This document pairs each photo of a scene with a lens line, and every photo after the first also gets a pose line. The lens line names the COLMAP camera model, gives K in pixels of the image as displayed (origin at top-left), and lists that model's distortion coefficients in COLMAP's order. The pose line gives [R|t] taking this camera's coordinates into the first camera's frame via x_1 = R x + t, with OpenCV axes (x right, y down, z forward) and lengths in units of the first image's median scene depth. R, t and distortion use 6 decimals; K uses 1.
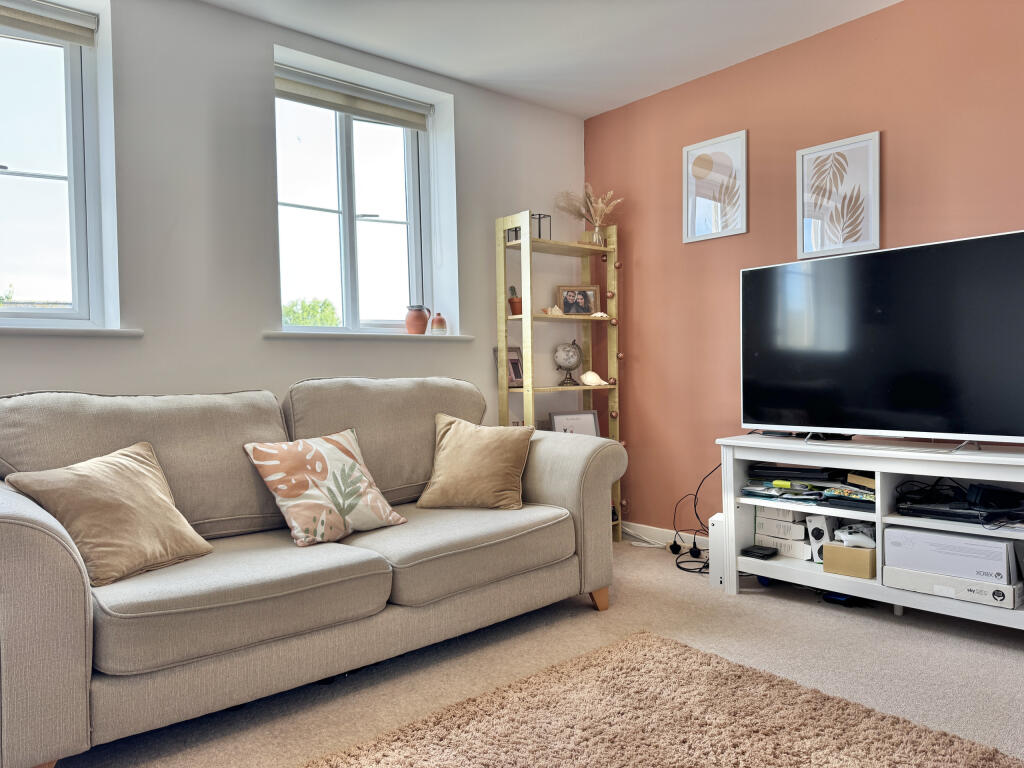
lens RADIAL K [[726.8, 0, 514.5], [0, 726.8, 383.1], [0, 0, 1]] dist [0.063846, -0.073401]
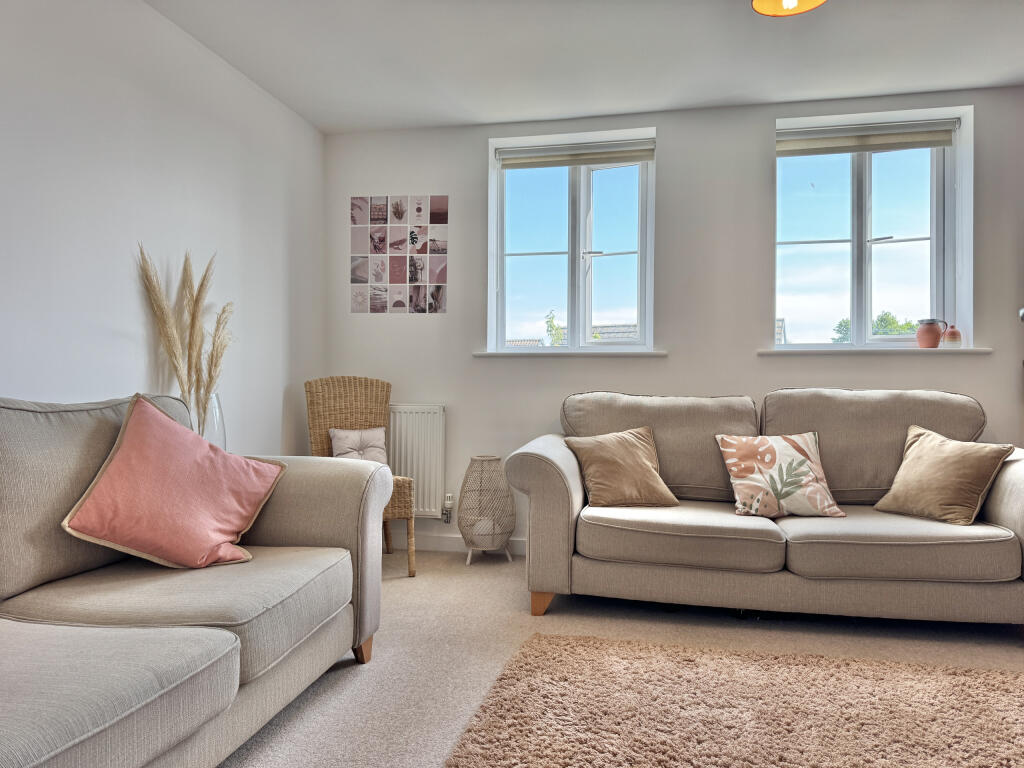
lens RADIAL K [[726.8, 0, 509.1], [0, 726.8, 379.9], [0, 0, 1]] dist [0.063846, -0.073401]
pose [[0.601649, 0.018503, -0.798547, 0.466414], [-0.032090, 0.999484, -0.001019, -0.004249], [0.798116, 0.026239, 0.601932, -0.116743]]
